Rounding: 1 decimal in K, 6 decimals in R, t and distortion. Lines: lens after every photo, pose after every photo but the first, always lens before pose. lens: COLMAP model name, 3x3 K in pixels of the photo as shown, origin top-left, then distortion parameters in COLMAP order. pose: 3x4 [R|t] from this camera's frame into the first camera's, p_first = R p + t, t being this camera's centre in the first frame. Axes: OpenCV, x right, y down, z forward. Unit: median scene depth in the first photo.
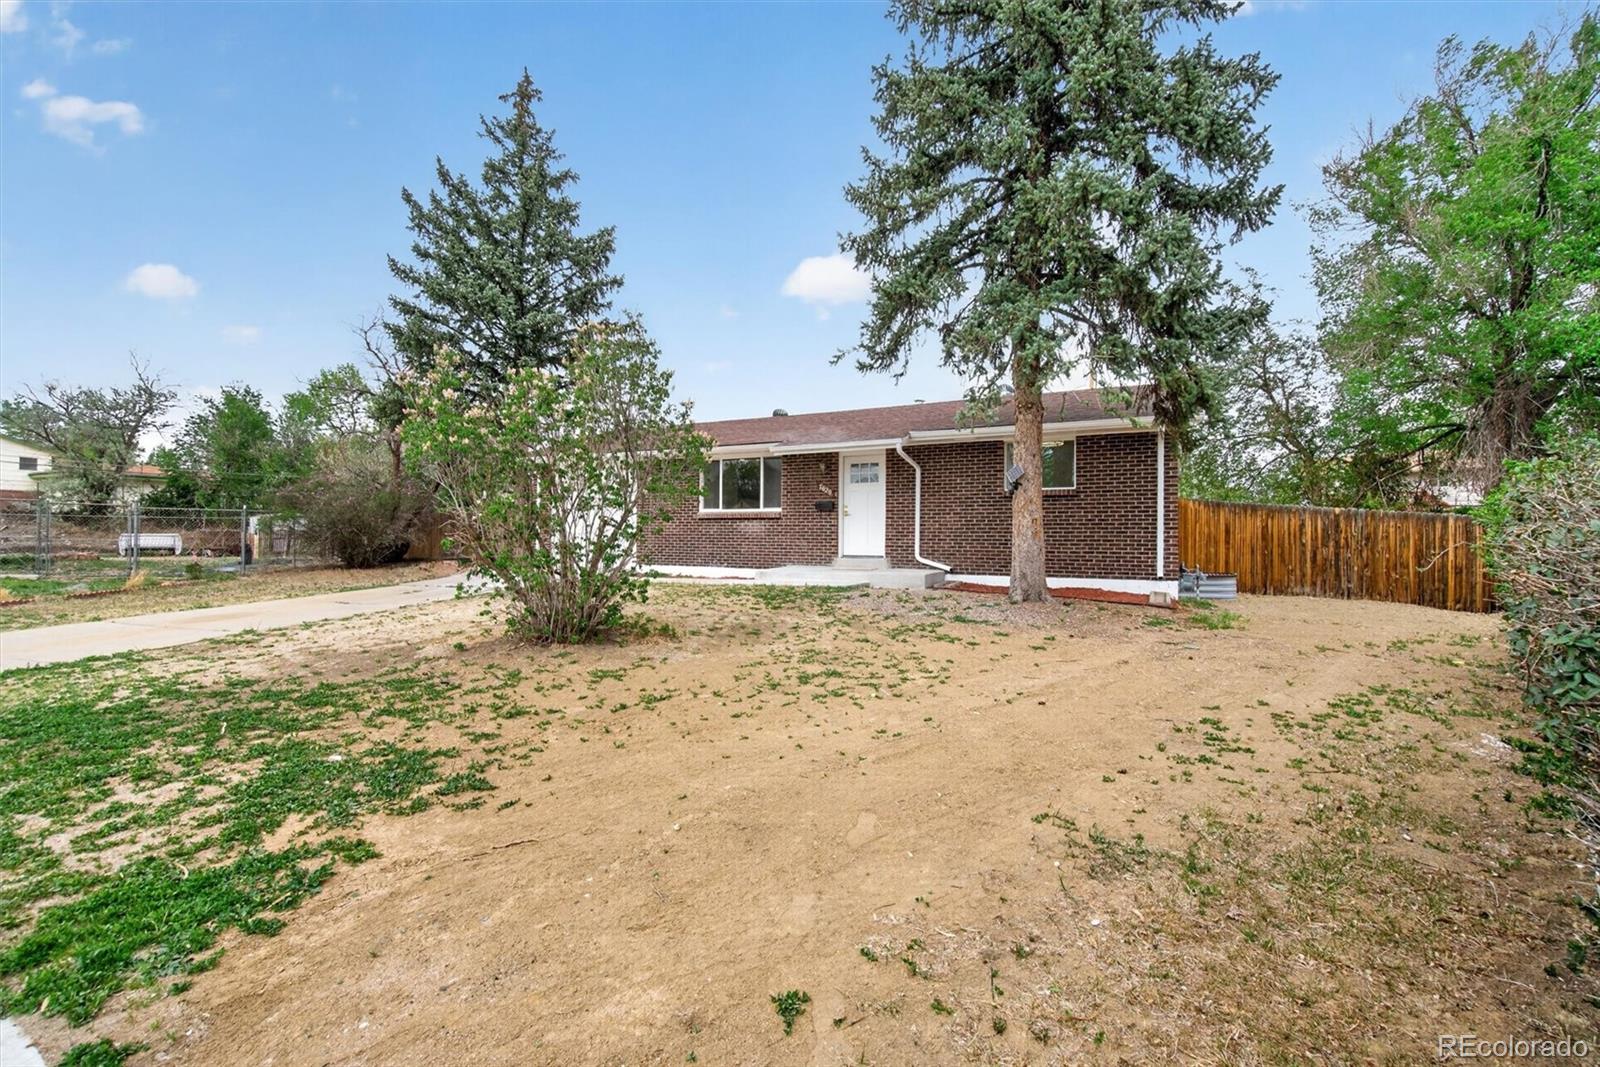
lens RADIAL K [[682.8, 0, 796.5], [0, 682.8, 534.2], [0, 0, 1]] dist [0.000852, 0.000029]
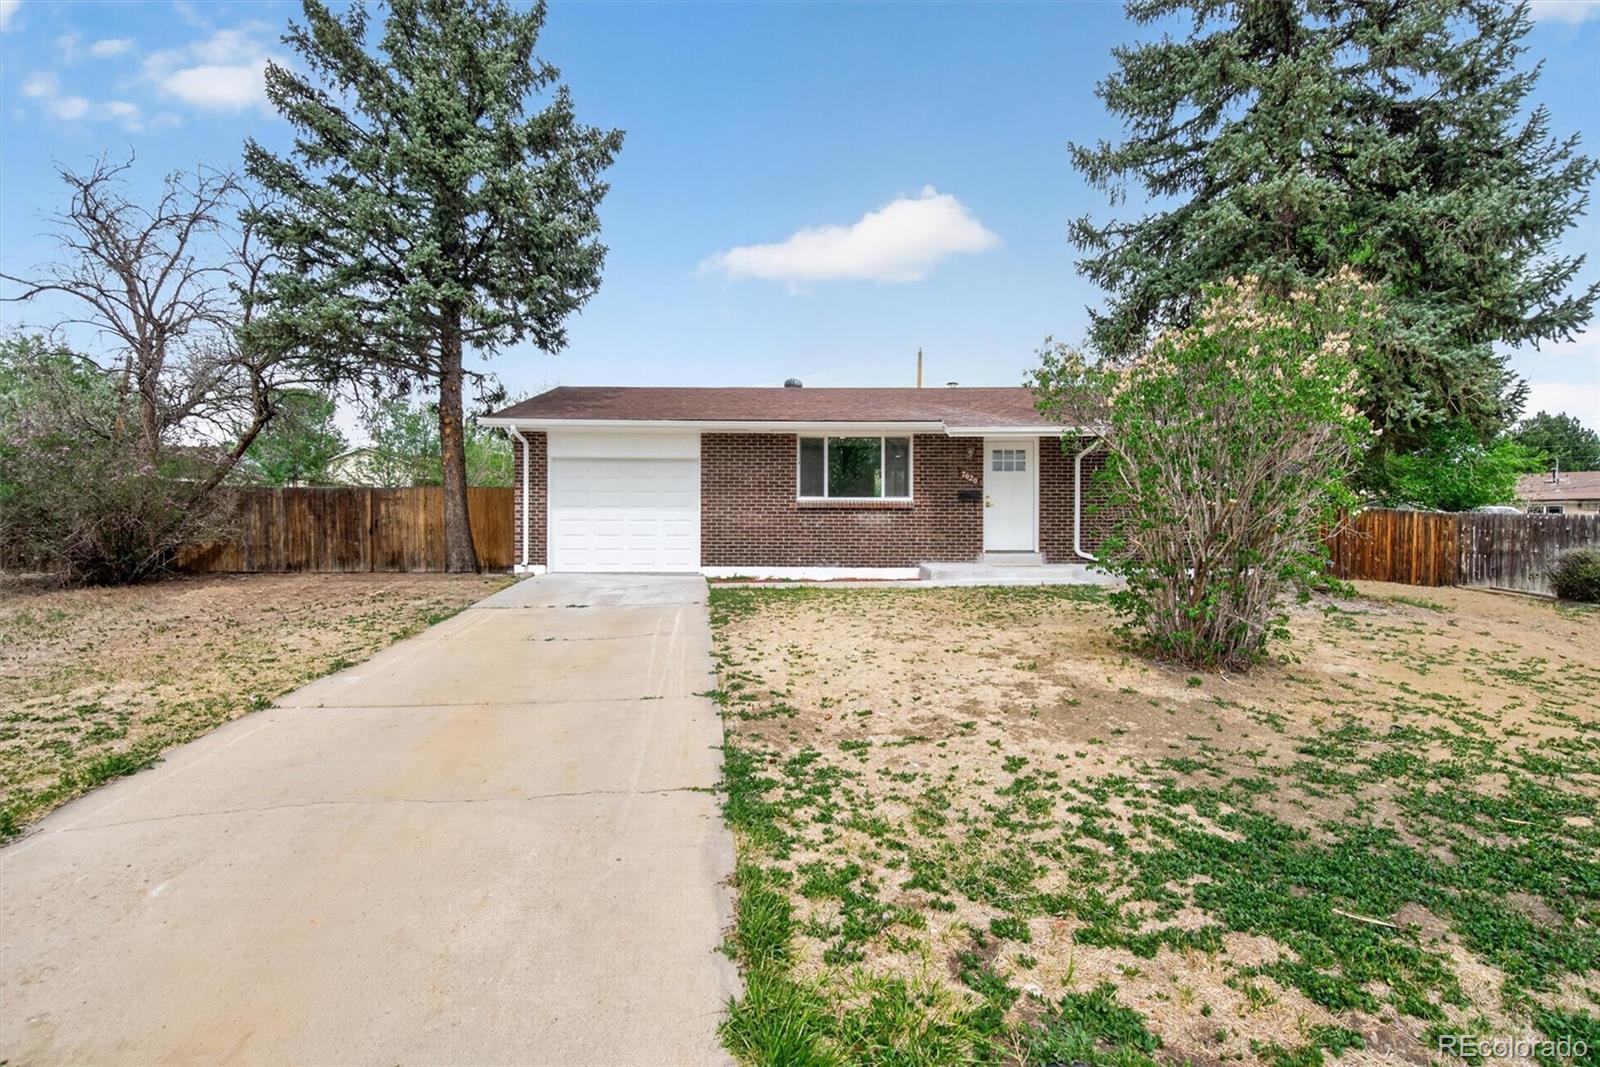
lens RADIAL K [[746.4, 0, 806.5], [0, 746.4, 527.1], [0, 0, 1]] dist [-0.000151, -0.000052]
pose [[0.889490, -0.001375, 0.456952, -0.578961], [0.002260, 0.999996, -0.001390, 0.000829], [-0.456948, 0.002269, 0.889490, 0.220528]]
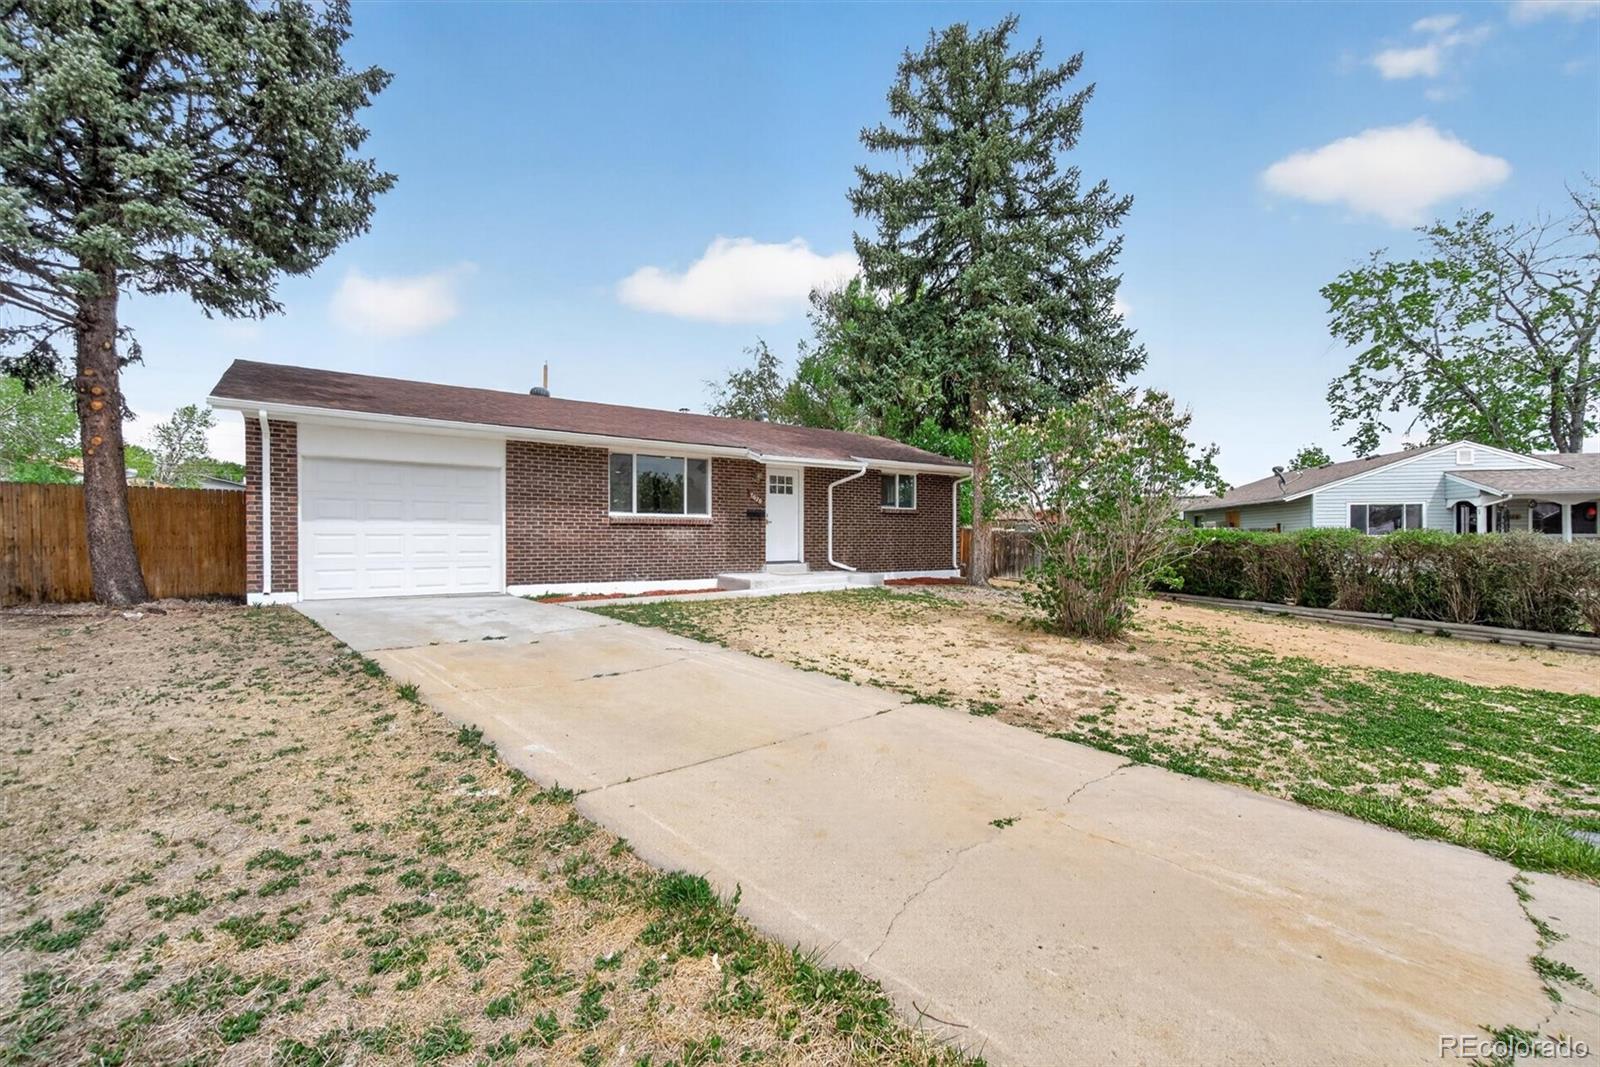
lens RADIAL K [[689.5, 0, 801.4], [0, 689.5, 528.7], [0, 0, 1]] dist [-0.001644, -0.000201]
pose [[0.448831, 0.008235, 0.893579, -0.828128], [0.001299, 0.999950, -0.009867, -0.008795], [-0.893616, 0.005590, 0.448798, 0.461303]]
